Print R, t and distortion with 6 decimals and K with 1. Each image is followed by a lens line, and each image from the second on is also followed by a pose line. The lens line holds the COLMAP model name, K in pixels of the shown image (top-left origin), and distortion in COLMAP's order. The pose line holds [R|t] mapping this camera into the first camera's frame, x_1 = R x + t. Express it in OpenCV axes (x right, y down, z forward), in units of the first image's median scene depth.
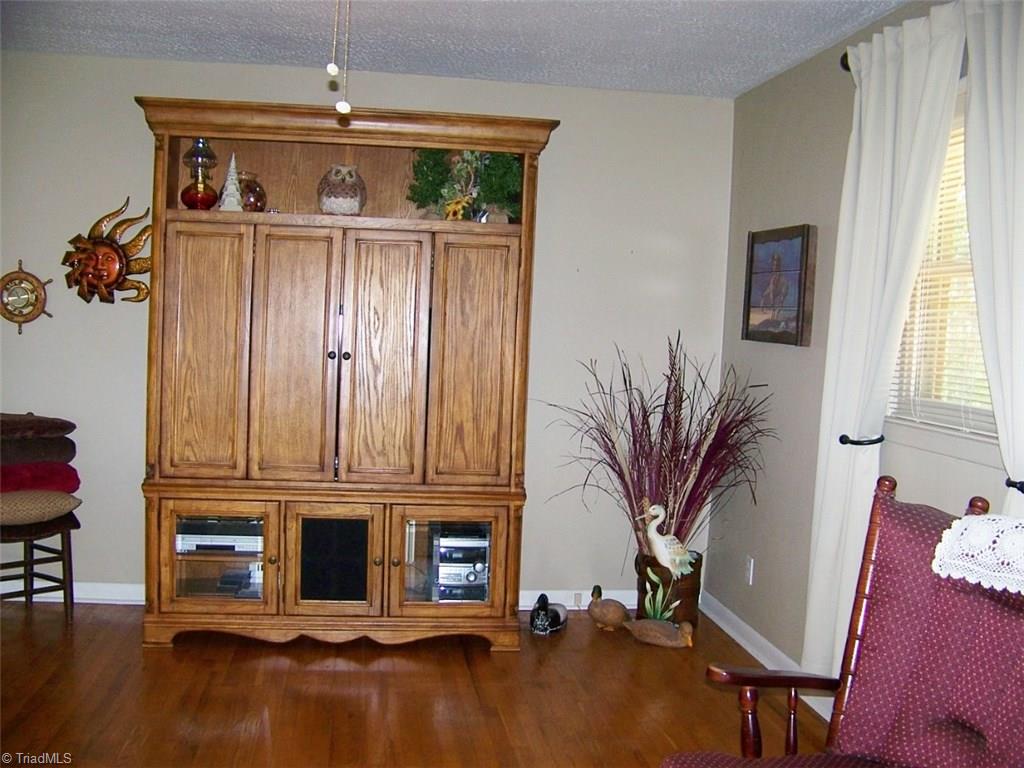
lens RADIAL K [[1077.4, 0, 512.0], [0, 1077.4, 384.0], [0, 0, 1]] dist [-0.256501, 0.351534]
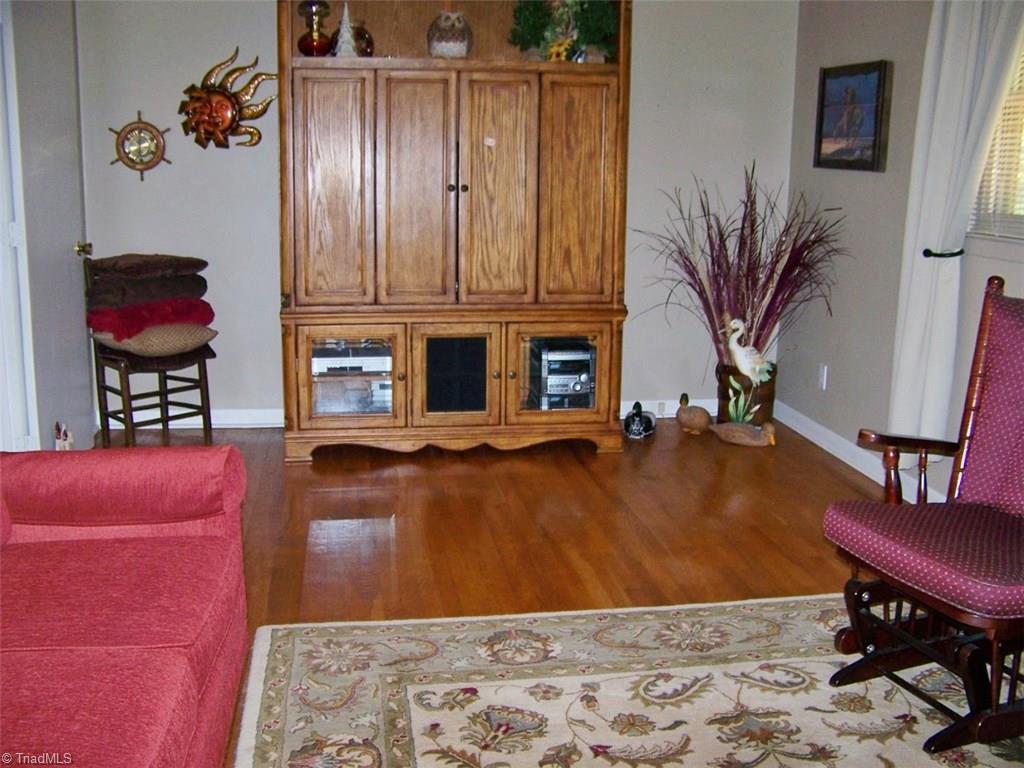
lens RADIAL K [[1077.4, 0, 512.0], [0, 1077.4, 384.0], [0, 0, 1]] dist [-0.256501, 0.351534]
pose [[0.999597, -0.028308, 0.002169, -0.110127], [0.027670, 0.988471, 0.148862, 0.009938], [-0.006358, -0.148742, 0.988856, -0.103801]]
